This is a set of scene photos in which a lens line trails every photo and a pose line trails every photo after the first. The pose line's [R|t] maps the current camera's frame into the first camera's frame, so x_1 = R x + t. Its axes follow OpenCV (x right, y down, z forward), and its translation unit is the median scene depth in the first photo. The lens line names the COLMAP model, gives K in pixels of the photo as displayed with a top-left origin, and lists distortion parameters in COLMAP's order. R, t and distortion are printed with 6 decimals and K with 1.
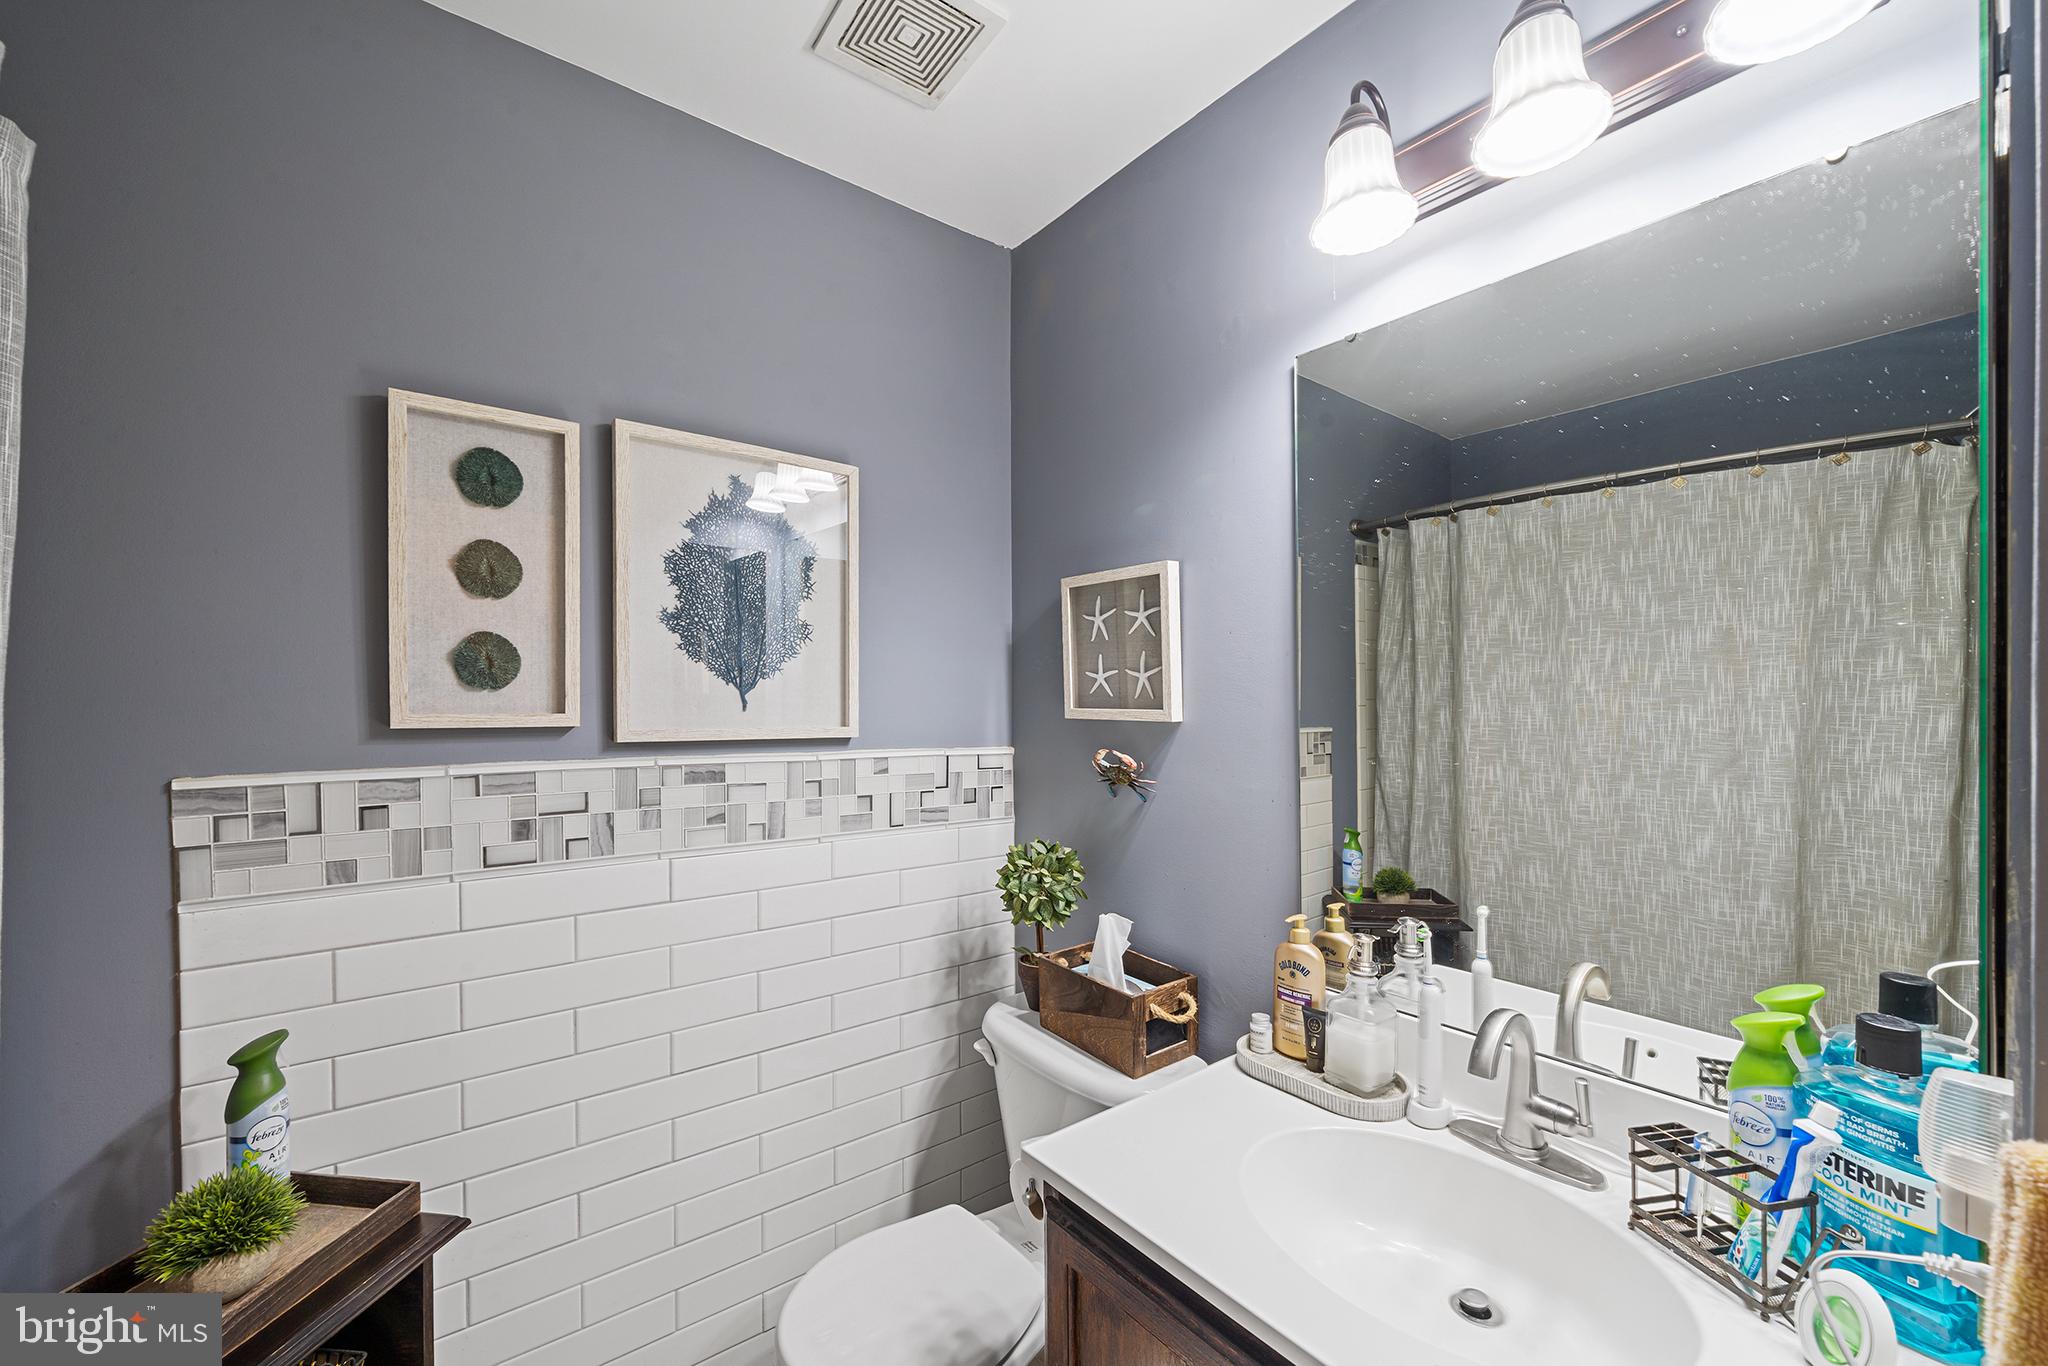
lens RADIAL K [[794.9, 0, 1012.9], [0, 794.9, 715.1], [0, 0, 1]] dist [-0.003588, 0.000174]
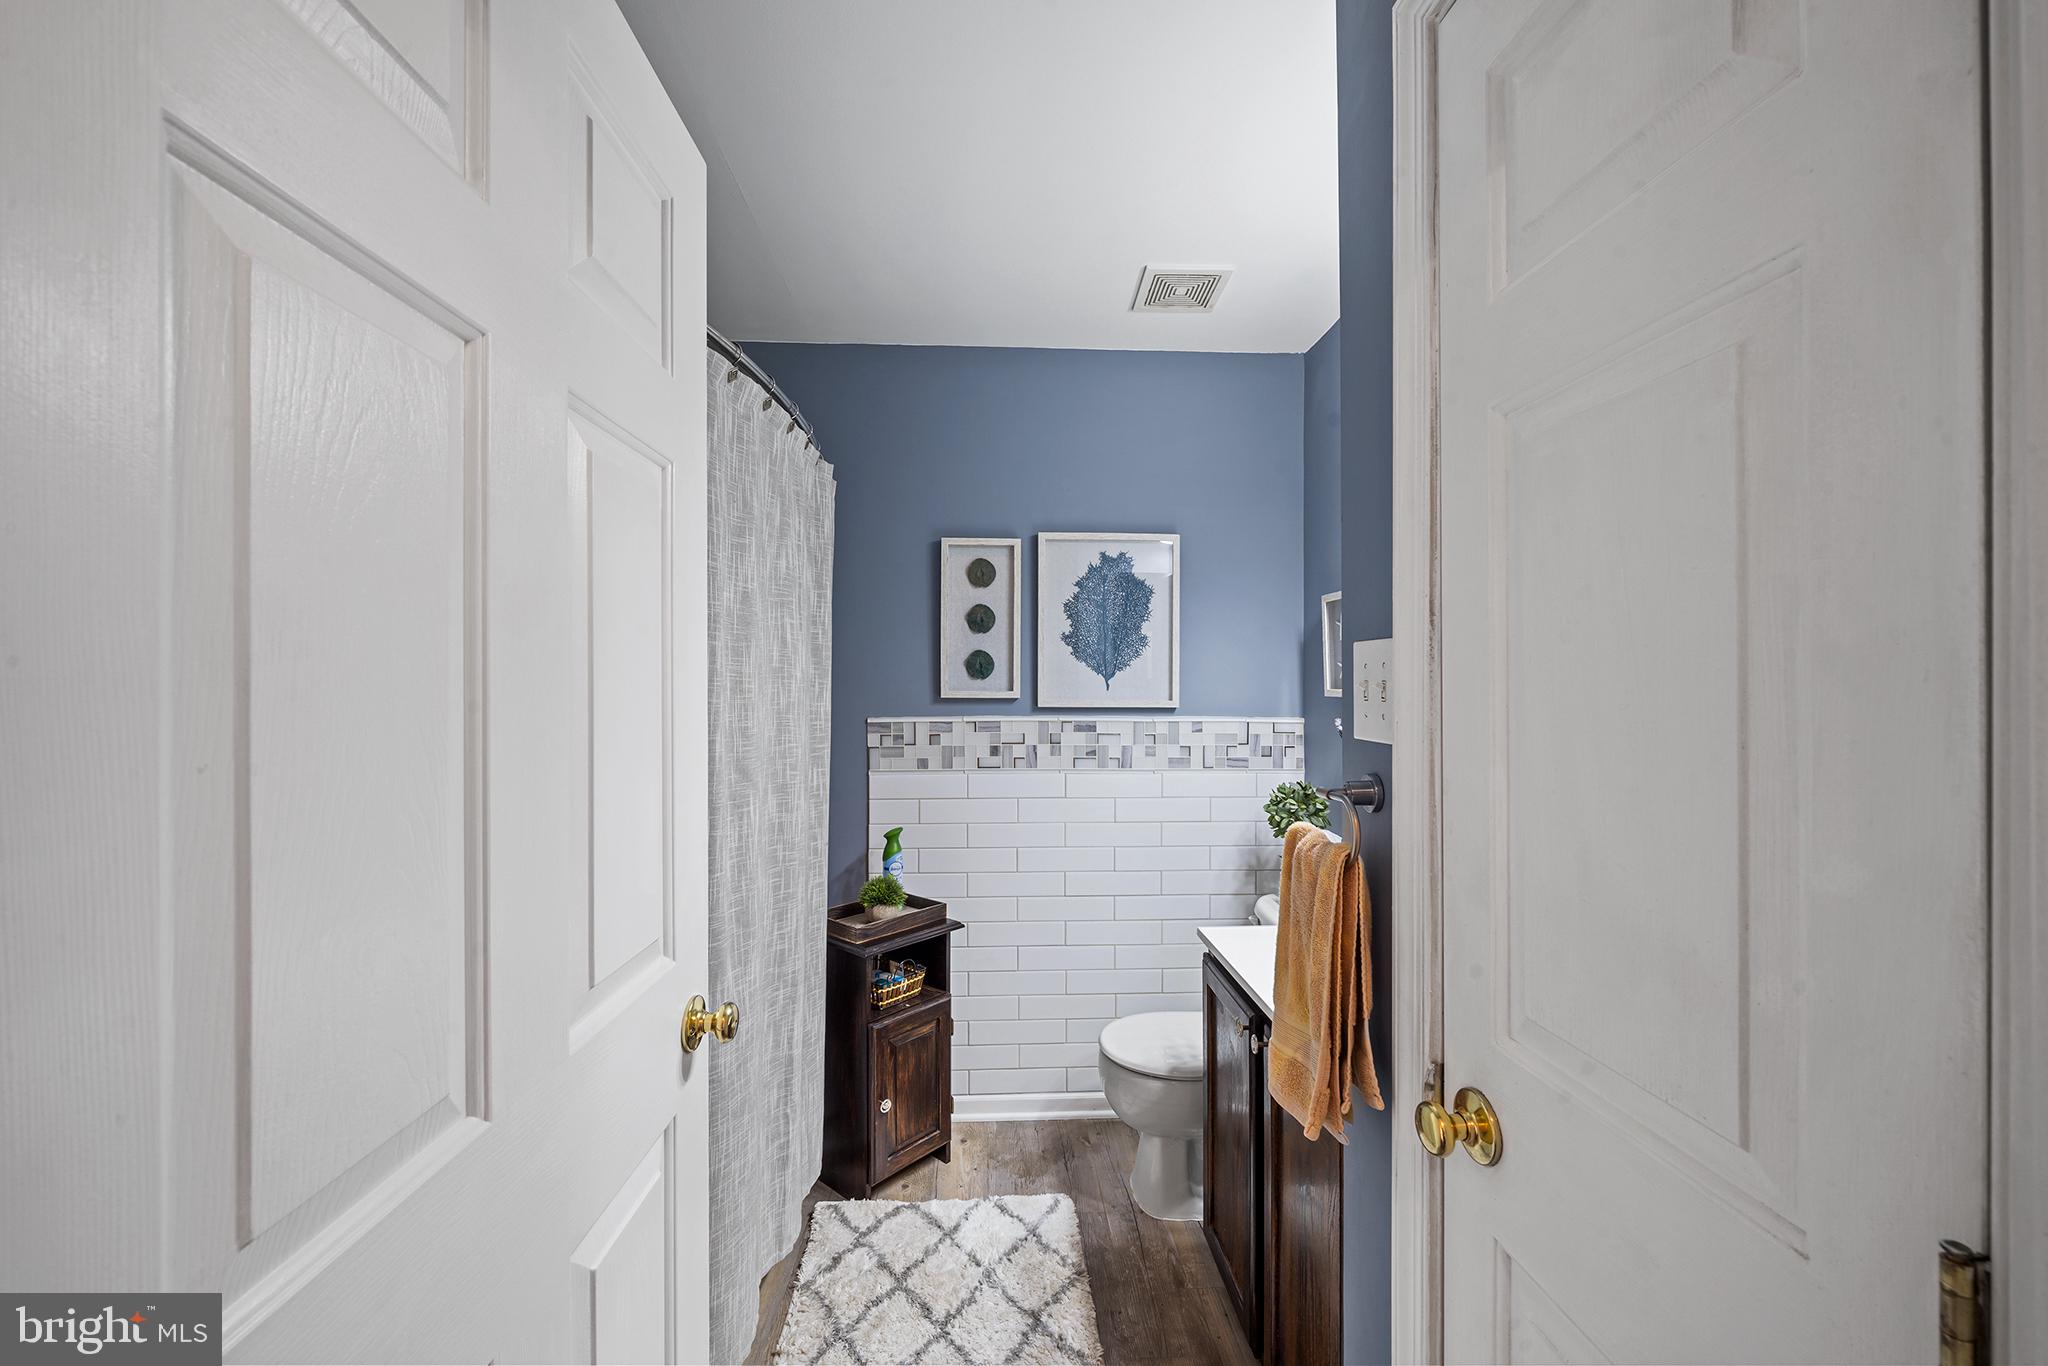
lens RADIAL K [[813.4, 0, 1024.4], [0, 813.4, 686.2], [0, 0, 1]] dist [-0.004920, 0.000820]
pose [[0.824763, -0.000715, -0.565477, 0.520628], [-0.008358, 0.999875, -0.013454, 0.011270], [0.565416, 0.015823, 0.824654, -0.552483]]
